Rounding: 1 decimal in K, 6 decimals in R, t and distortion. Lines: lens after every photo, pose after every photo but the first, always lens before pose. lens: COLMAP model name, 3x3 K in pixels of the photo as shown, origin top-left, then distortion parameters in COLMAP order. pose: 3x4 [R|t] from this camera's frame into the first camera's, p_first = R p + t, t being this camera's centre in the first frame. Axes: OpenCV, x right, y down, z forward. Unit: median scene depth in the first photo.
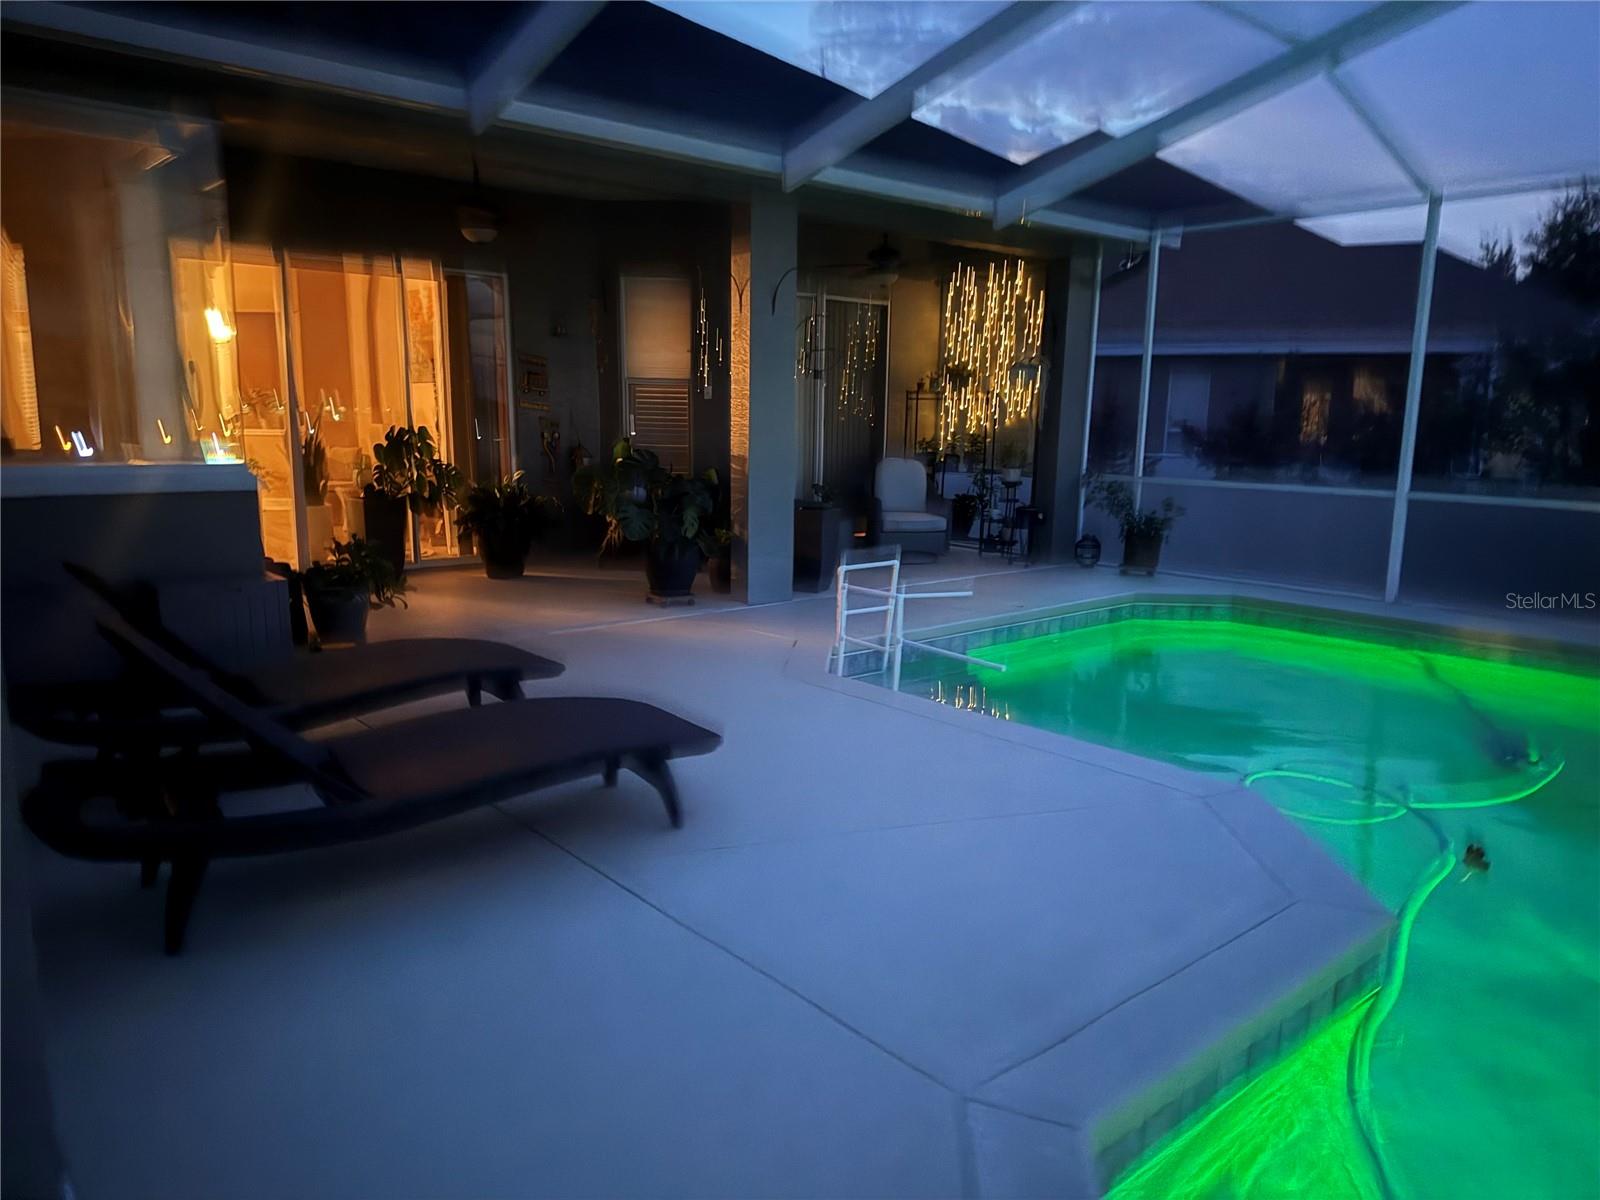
lens RADIAL K [[1112.0, 0, 805.3], [0, 1112.0, 617.3], [0, 0, 1]] dist [0.179162, -0.265880]
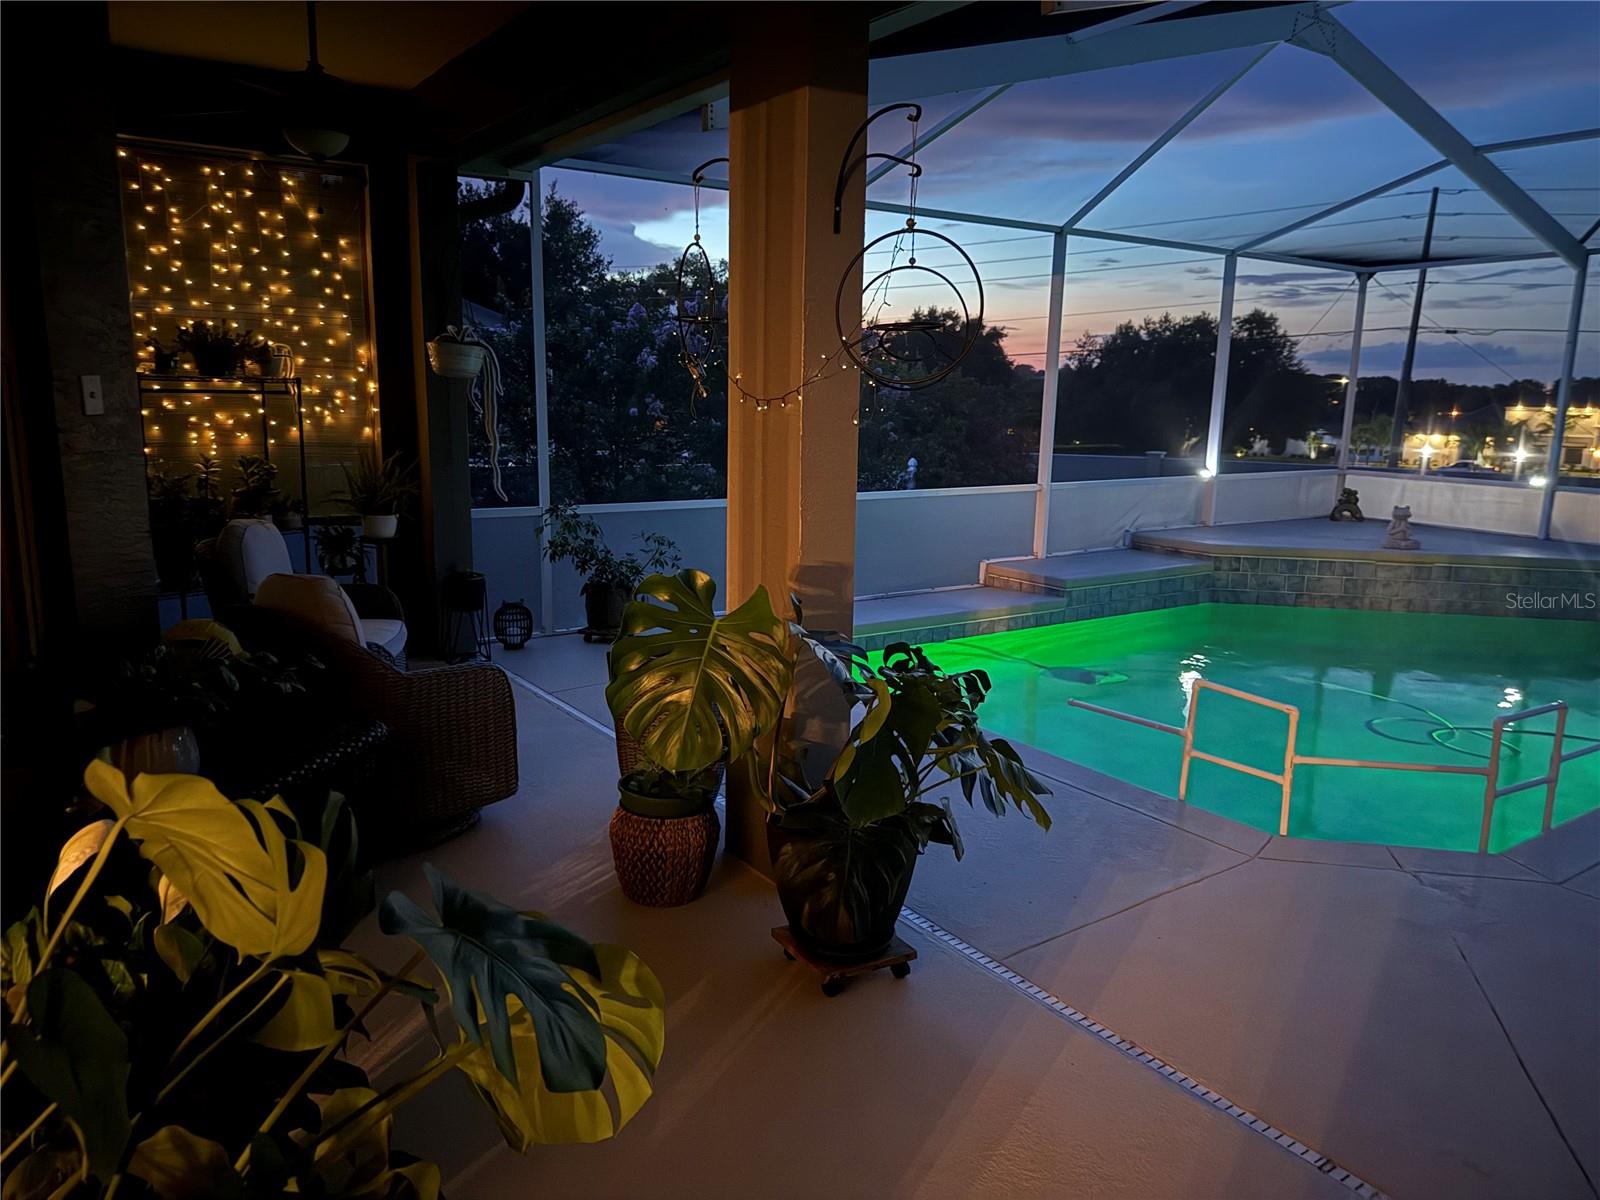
lens RADIAL K [[1123.0, 0, 800.0], [0, 1123.0, 600.0], [0, 0, 1]] dist [0.075526, -0.113958]
pose [[0.117111, -0.195664, 0.973653, -0.402741], [0.163636, 0.970801, 0.175409, -0.174110], [-0.979545, 0.138782, 0.145709, 0.788781]]
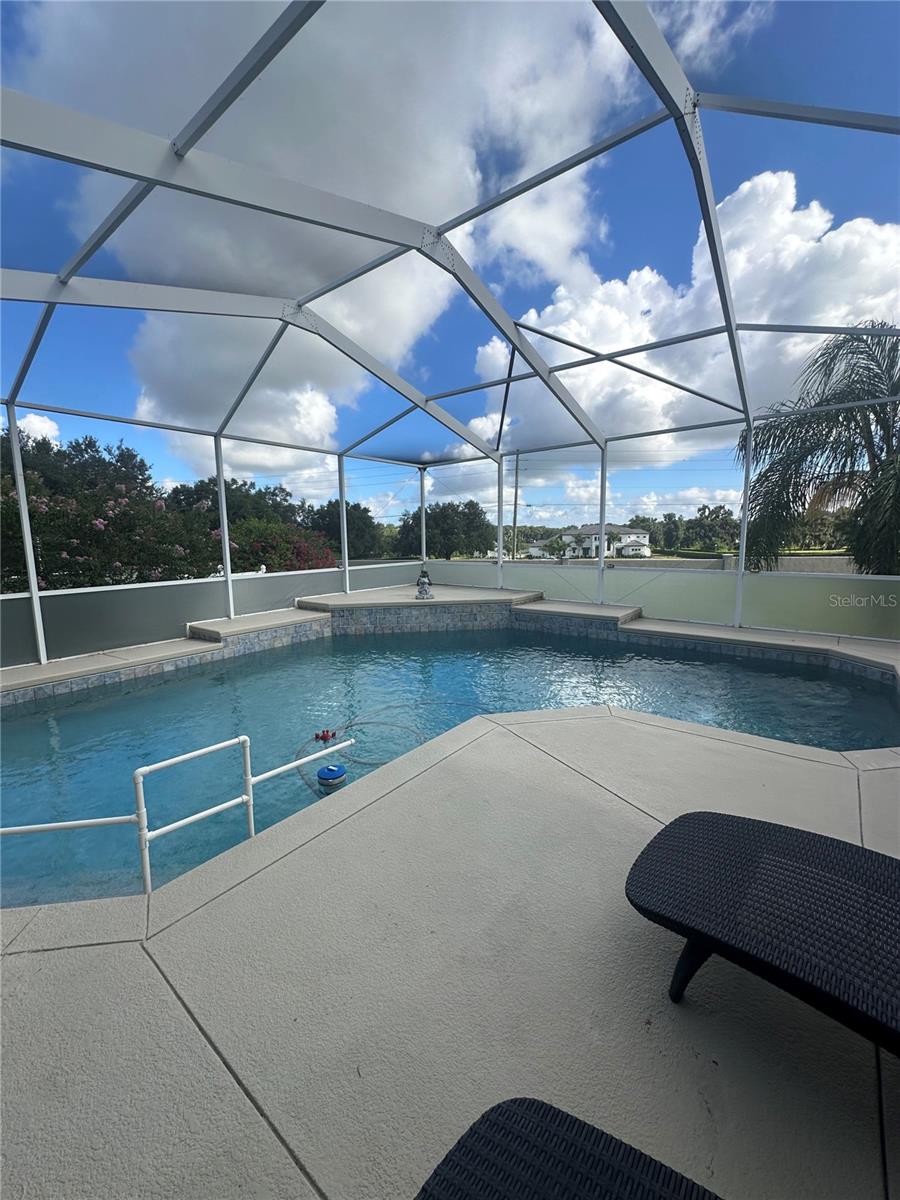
lens RADIAL K [[482.5, 0, 450.0], [0, 482.5, 600.0], [0, 0, 1]] dist [0.001565, 0.000086]
pose [[-0.194678, -0.143525, 0.970310, -0.191273], [0.188905, 0.965231, 0.180675, -0.099700], [-0.962505, 0.218470, -0.160797, 0.505089]]
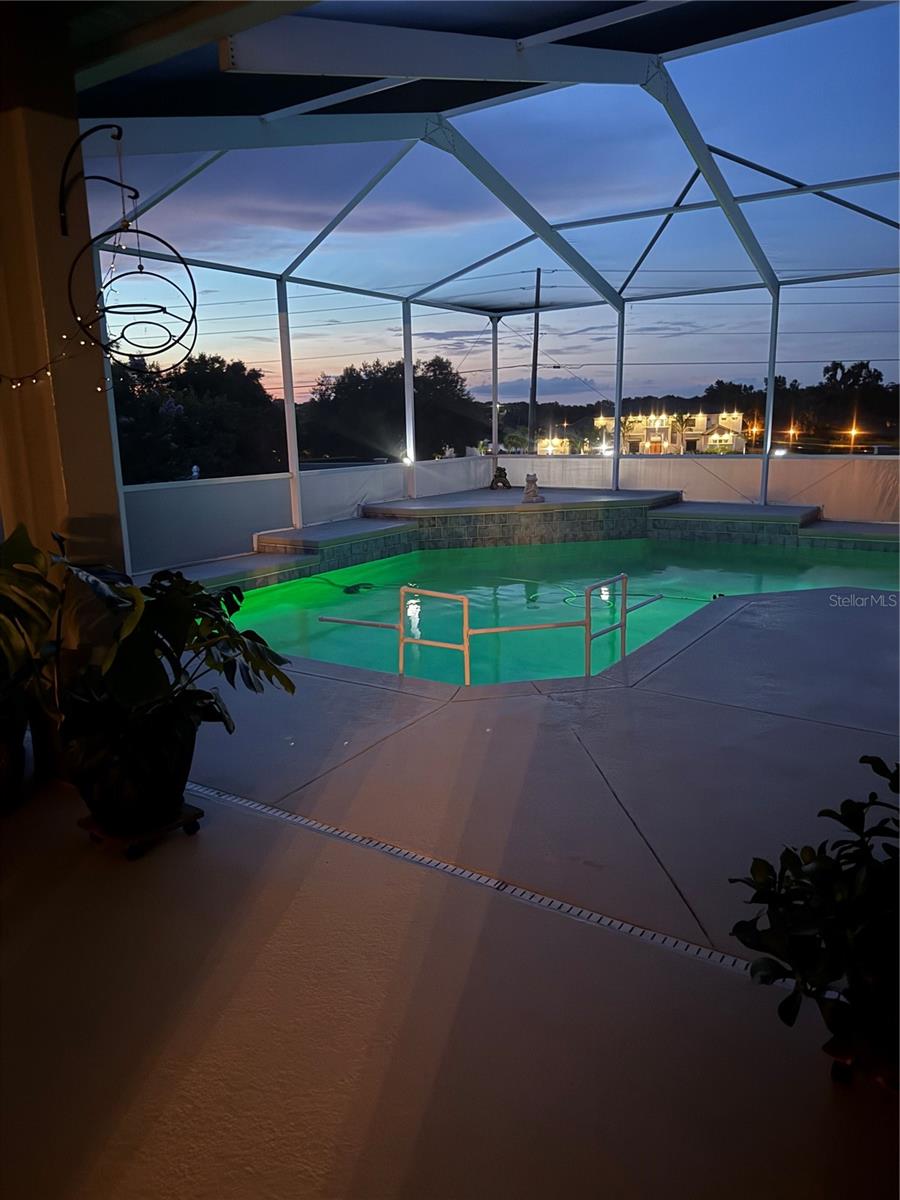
lens RADIAL K [[833.9, 0, 450.0], [0, 833.9, 600.0], [0, 0, 1]] dist [0.154121, -0.243680]
pose [[-0.263800, -0.213624, 0.940624, -0.400165], [0.190862, 0.944326, 0.267993, -0.152255], [-0.945506, 0.250226, -0.208341, 0.778060]]
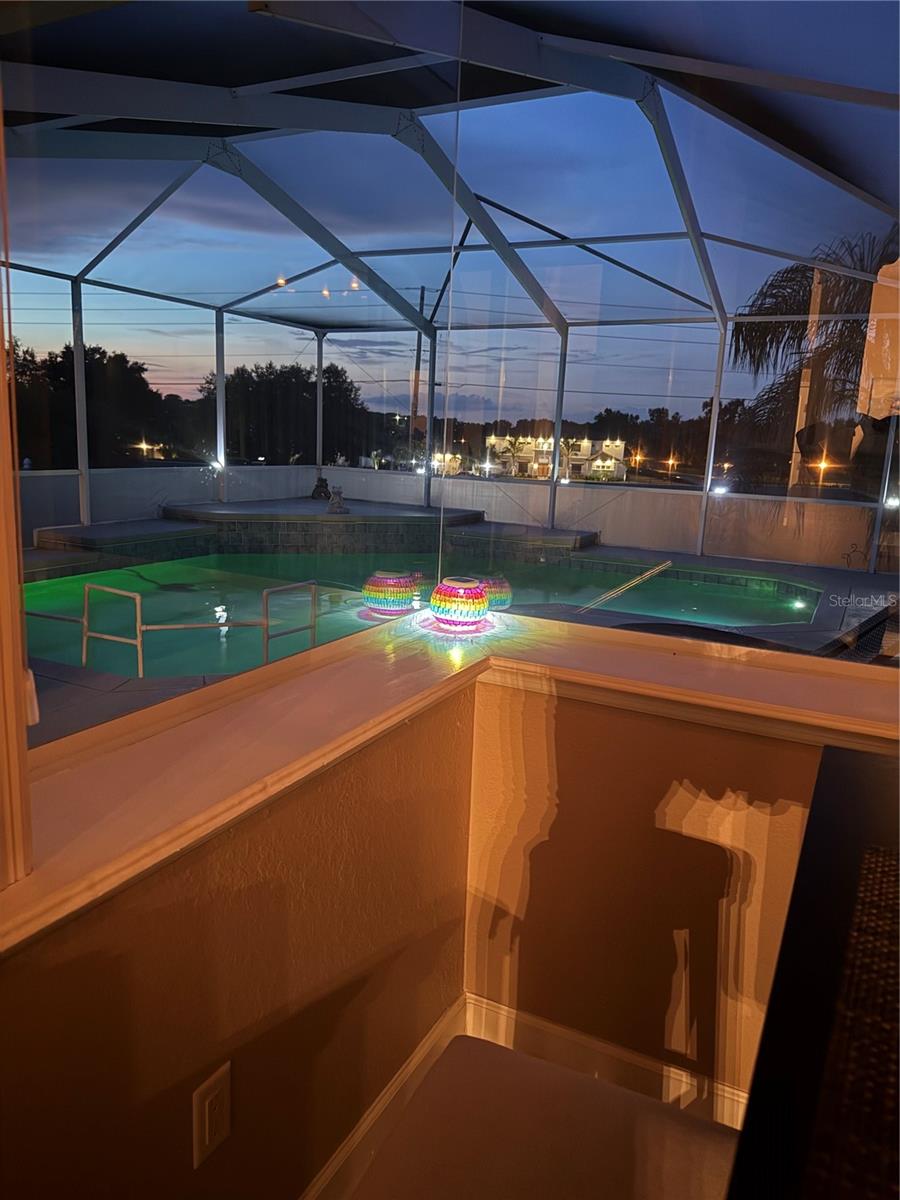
lens RADIAL K [[833.8, 0, 447.8], [0, 833.8, 601.4], [0, 0, 1]] dist [0.181449, -0.344018]
pose [[-0.369815, -0.214790, 0.903937, -0.486511], [0.120551, 0.953594, 0.275909, -0.141163], [-0.921252, 0.211005, -0.326760, 0.673345]]
